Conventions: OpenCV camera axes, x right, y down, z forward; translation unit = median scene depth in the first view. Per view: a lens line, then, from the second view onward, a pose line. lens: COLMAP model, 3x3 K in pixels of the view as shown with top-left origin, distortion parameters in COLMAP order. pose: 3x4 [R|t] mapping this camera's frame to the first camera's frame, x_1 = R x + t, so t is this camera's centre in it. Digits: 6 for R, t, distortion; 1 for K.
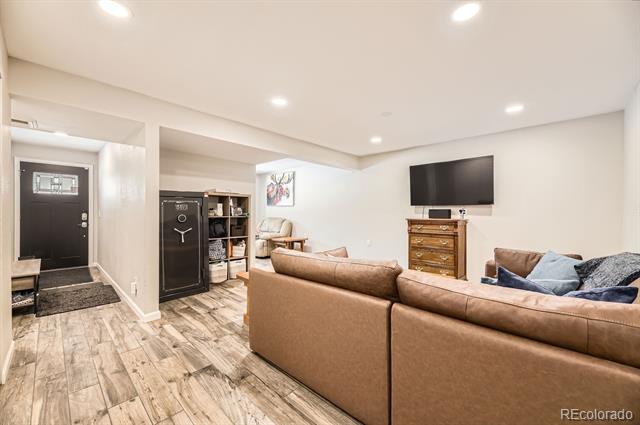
lens RADIAL K [[257.6, 0, 317.9], [0, 257.6, 211.0], [0, 0, 1]] dist [0.025081, -0.009936]
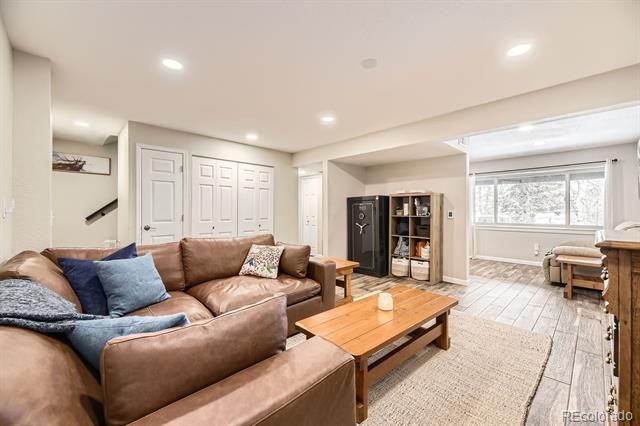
lens RADIAL K [[257.6, 0, 317.9], [0, 257.6, 211.5], [0, 0, 1]] dist [0.025081, -0.009936]
pose [[-0.047634, -0.004333, -0.998855, 0.719883], [0.005550, 0.999974, -0.004603, 0.006417], [0.998849, -0.005763, -0.047609, 0.704262]]
